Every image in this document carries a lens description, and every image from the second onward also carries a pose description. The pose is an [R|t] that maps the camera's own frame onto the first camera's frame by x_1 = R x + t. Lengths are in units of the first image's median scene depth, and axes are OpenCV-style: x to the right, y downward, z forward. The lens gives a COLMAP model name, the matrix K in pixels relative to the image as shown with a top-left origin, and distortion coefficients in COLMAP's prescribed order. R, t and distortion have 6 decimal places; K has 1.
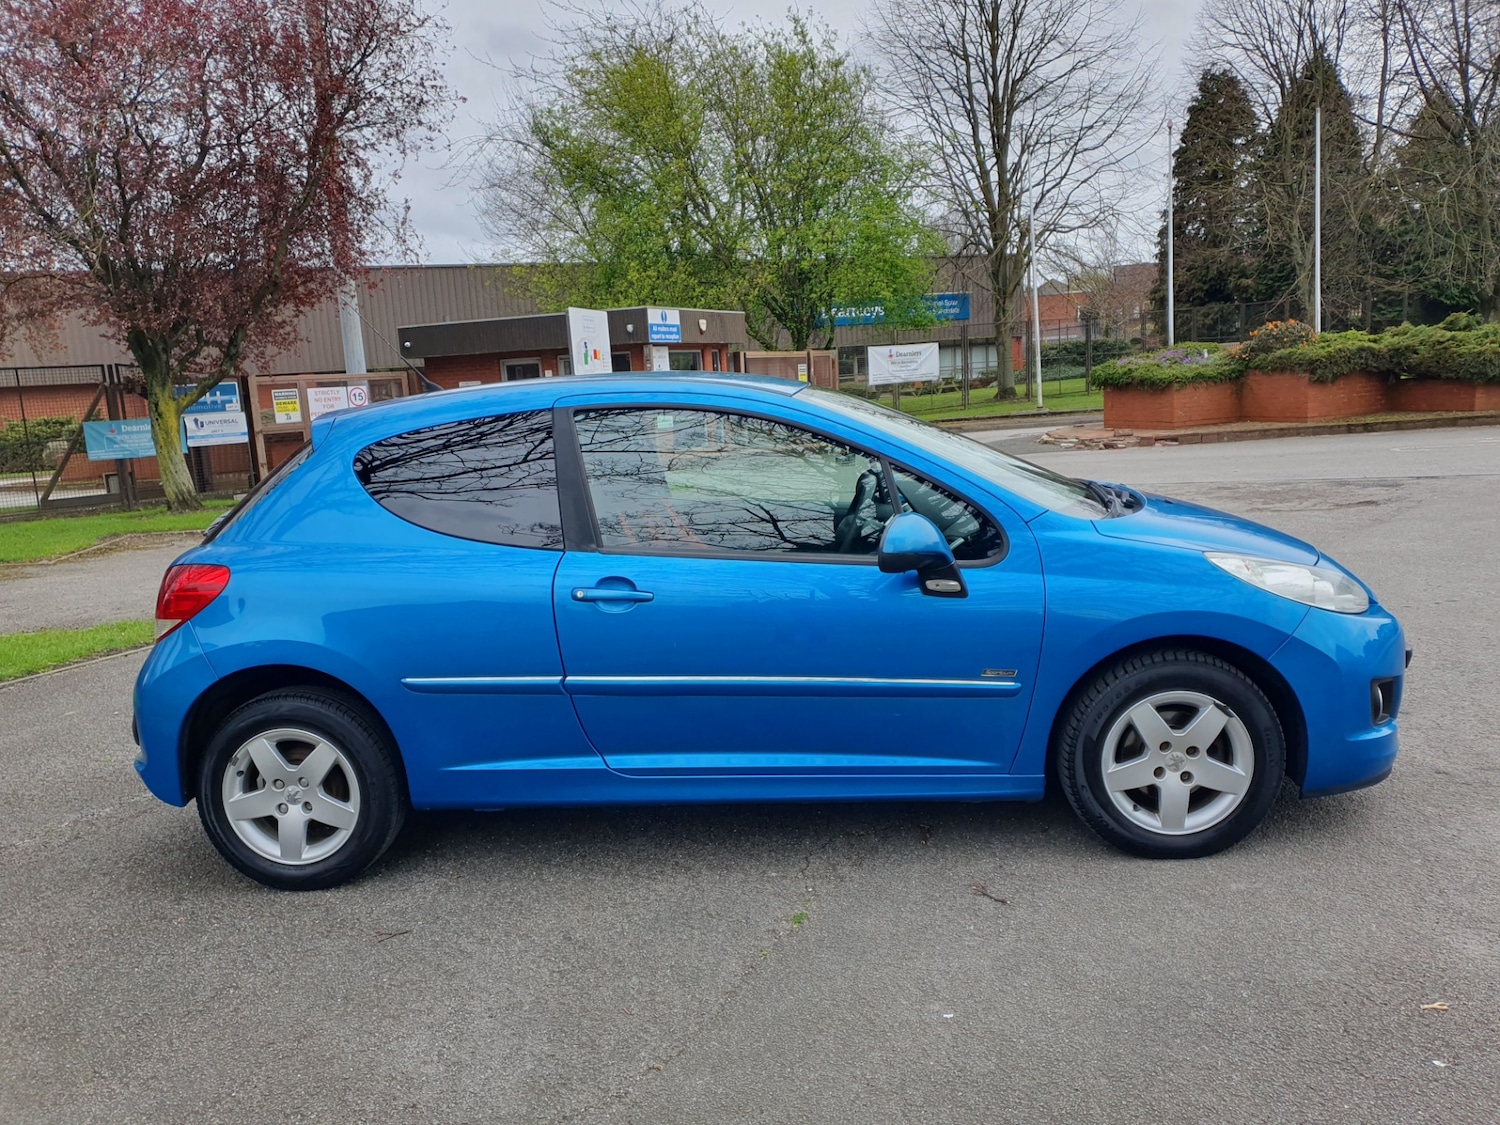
lens RADIAL K [[1151.9, 0, 752.5], [0, 1151.9, 577.5], [0, 0, 1]] dist [0.026734, -0.001163]
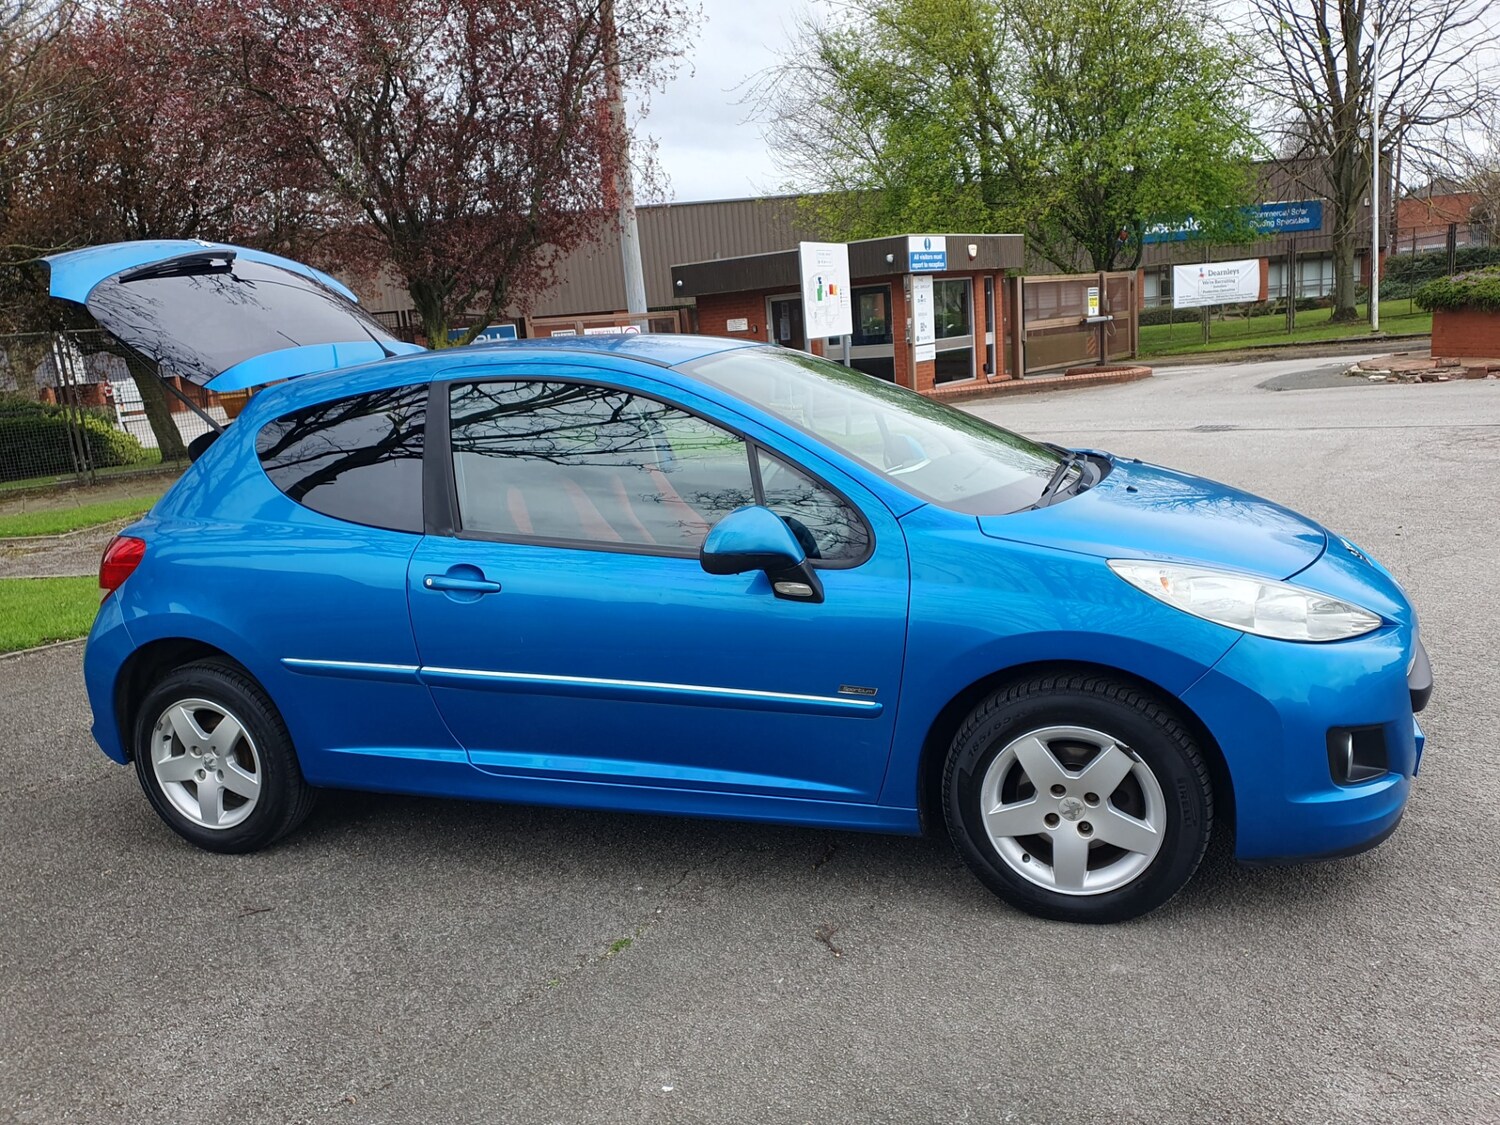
lens RADIAL K [[1167.0, 0, 760.6], [0, 1167.0, 554.4], [0, 0, 1]] dist [0.024511, -0.001381]
pose [[0.964835, 0.032175, -0.260881, 0.335521], [-0.021864, 0.998864, 0.042329, -0.050622], [0.261947, -0.035137, 0.964443, 0.122704]]
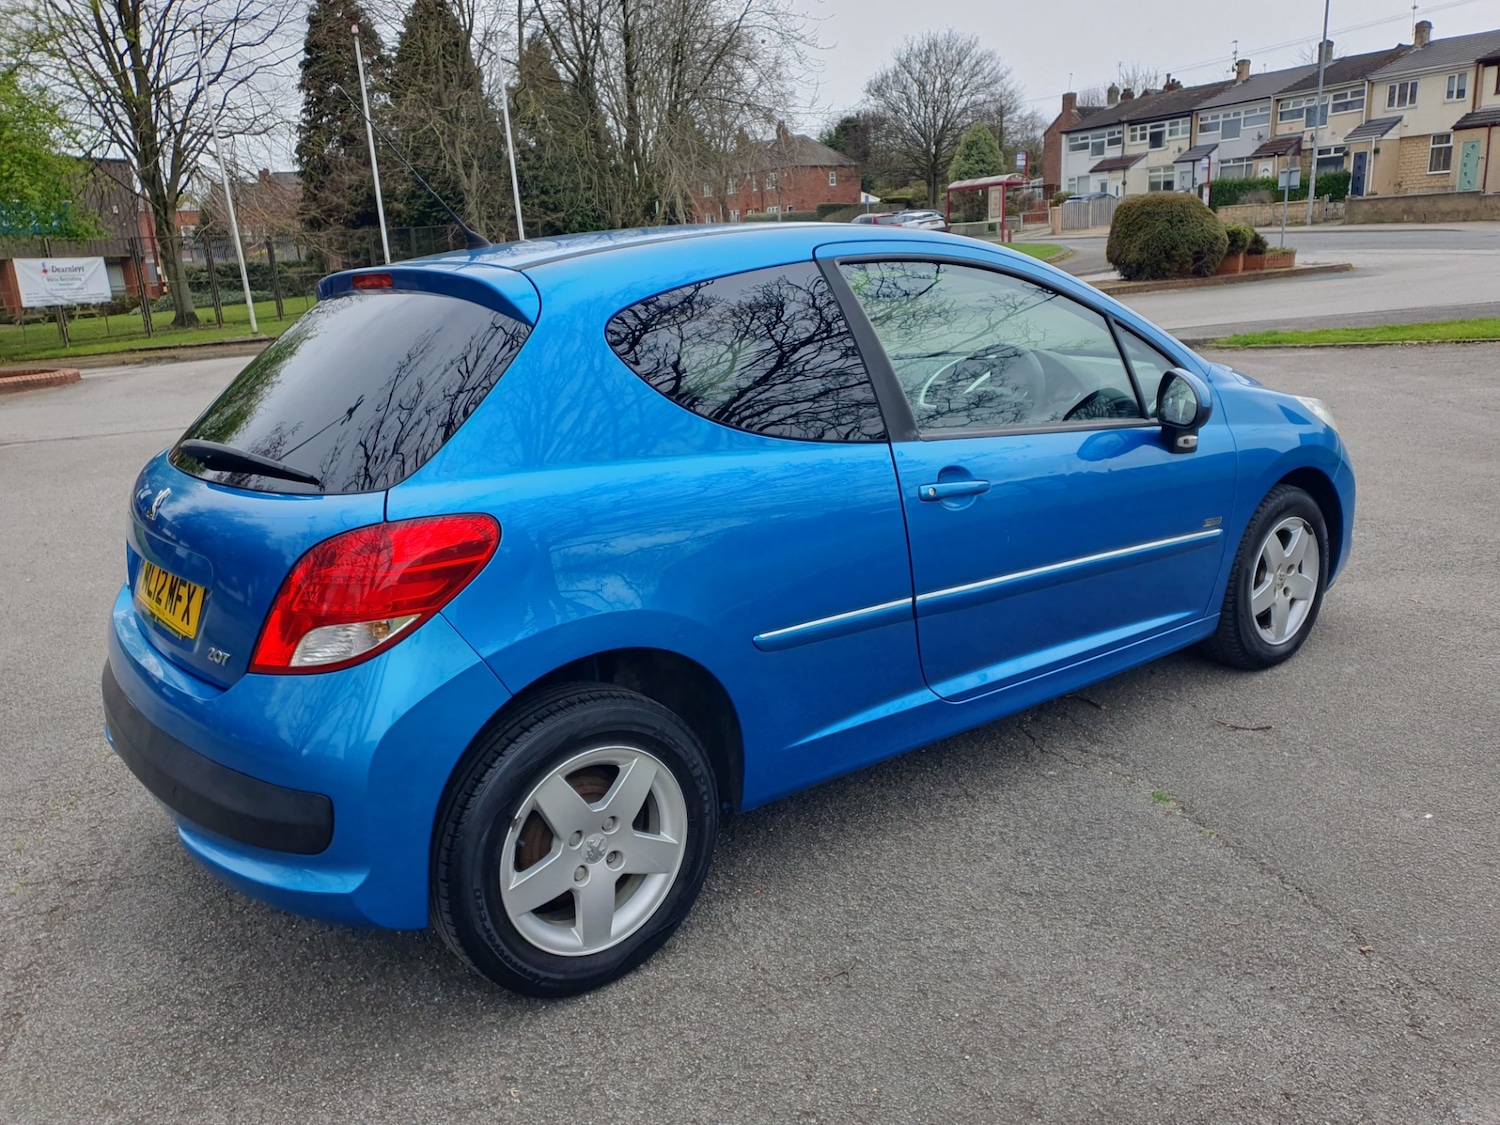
lens RADIAL K [[1178.4, 0, 774.3], [0, 1178.4, 564.8], [0, 0, 1]] dist [0.012124, 0.004469]
pose [[0.742486, -0.147355, 0.653453, -0.717991], [0.118580, 0.989012, 0.088288, -0.019081], [-0.659282, 0.011934, 0.751801, 0.412952]]
